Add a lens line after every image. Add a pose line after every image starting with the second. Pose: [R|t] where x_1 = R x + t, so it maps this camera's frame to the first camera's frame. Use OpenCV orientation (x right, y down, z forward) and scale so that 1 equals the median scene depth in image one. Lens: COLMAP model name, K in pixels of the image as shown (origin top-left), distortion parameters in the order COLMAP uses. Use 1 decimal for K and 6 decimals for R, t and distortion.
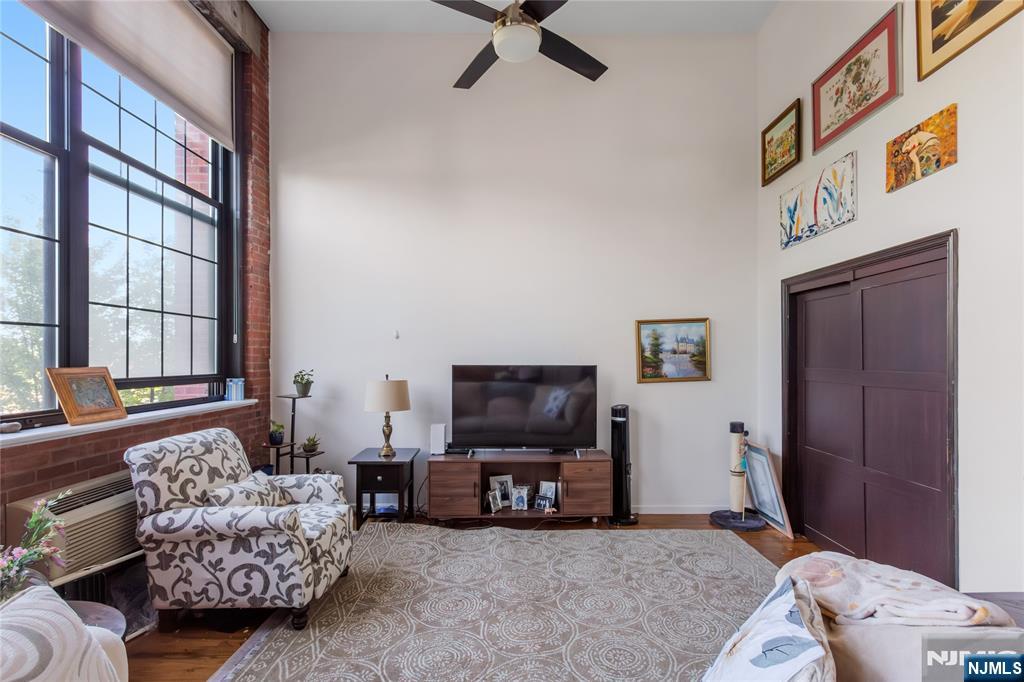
lens RADIAL K [[493.1, 0, 520.4], [0, 493.1, 355.3], [0, 0, 1]] dist [0.000304, 0.001042]
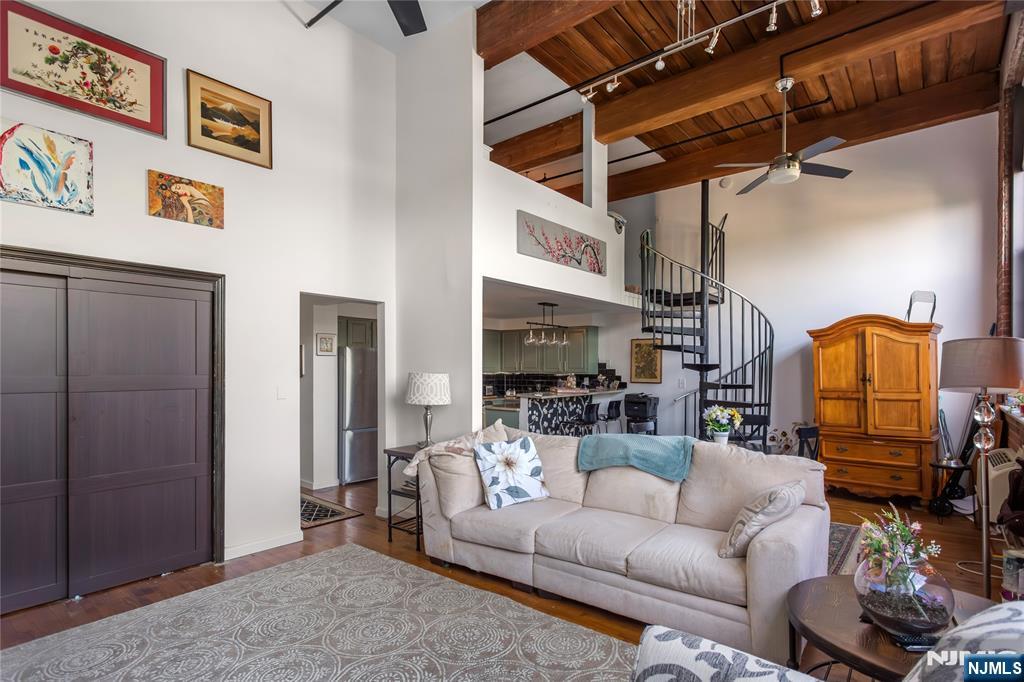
lens RADIAL K [[517.0, 0, 510.6], [0, 517.0, 368.6], [0, 0, 1]] dist [0.001715, 0.000742]
pose [[-0.771071, -0.000321, 0.636749, -0.538010], [-0.002885, 0.999991, -0.002989, 0.016722], [-0.636742, -0.004142, -0.771065, 1.186158]]
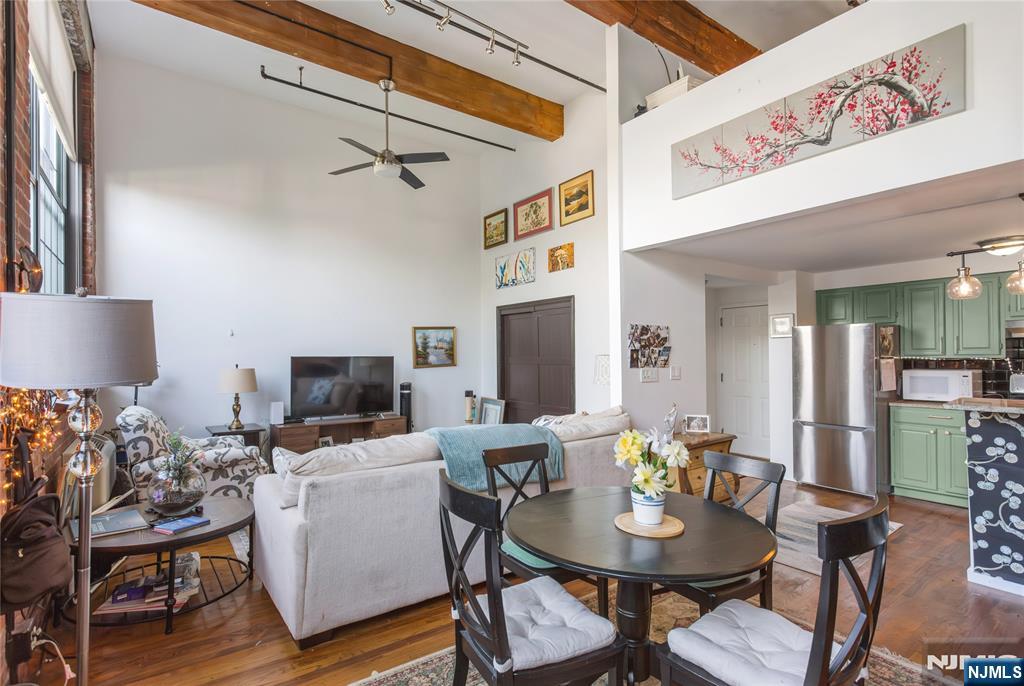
lens RADIAL K [[493.1, 0, 520.4], [0, 493.1, 357.3], [0, 0, 1]] dist [0.000304, 0.001042]
pose [[0.803829, -0.007443, 0.594814, -0.539494], [0.004925, 0.999971, 0.005857, 0.020665], [-0.594840, -0.001779, 0.803842, -0.553617]]
